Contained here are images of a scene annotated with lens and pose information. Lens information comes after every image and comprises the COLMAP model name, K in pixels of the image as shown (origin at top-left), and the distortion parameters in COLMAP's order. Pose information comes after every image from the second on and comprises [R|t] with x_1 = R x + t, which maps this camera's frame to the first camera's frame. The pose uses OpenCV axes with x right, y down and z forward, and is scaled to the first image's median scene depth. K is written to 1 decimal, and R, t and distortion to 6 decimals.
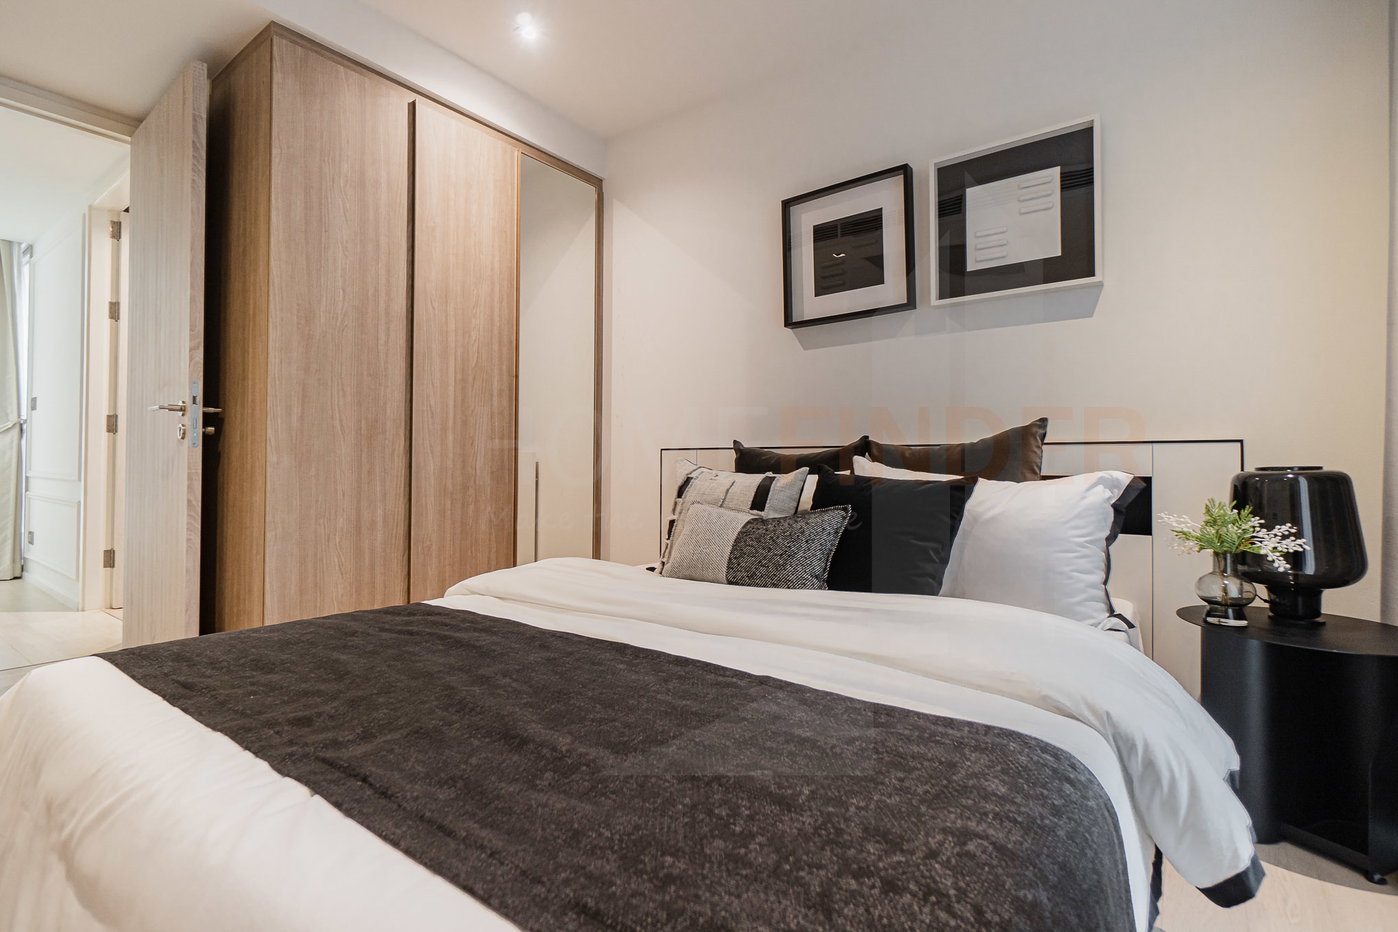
lens RADIAL K [[664.6, 0, 699.0], [0, 664.6, 466.0], [0, 0, 1]] dist [0.001377, 0.000154]
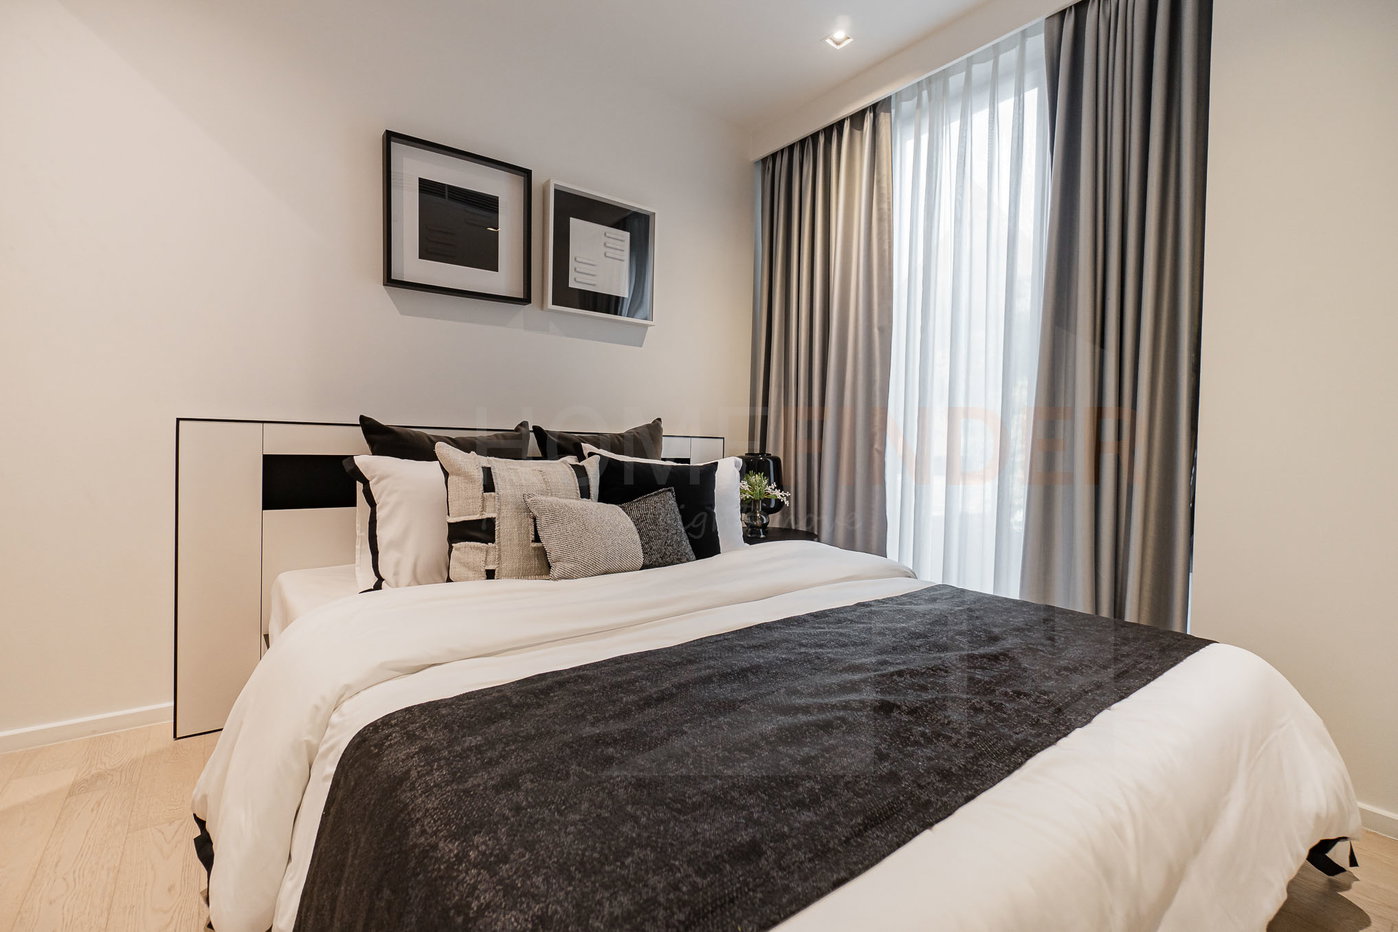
lens RADIAL K [[673.0, 0, 696.9], [0, 673.0, 435.1], [0, 0, 1]] dist [0.000679, -0.000009]
pose [[0.231448, 0.022429, 0.972589, -0.671441], [-0.016682, 0.999679, -0.019084, -0.008430], [-0.972704, -0.011807, 0.231748, 0.475720]]
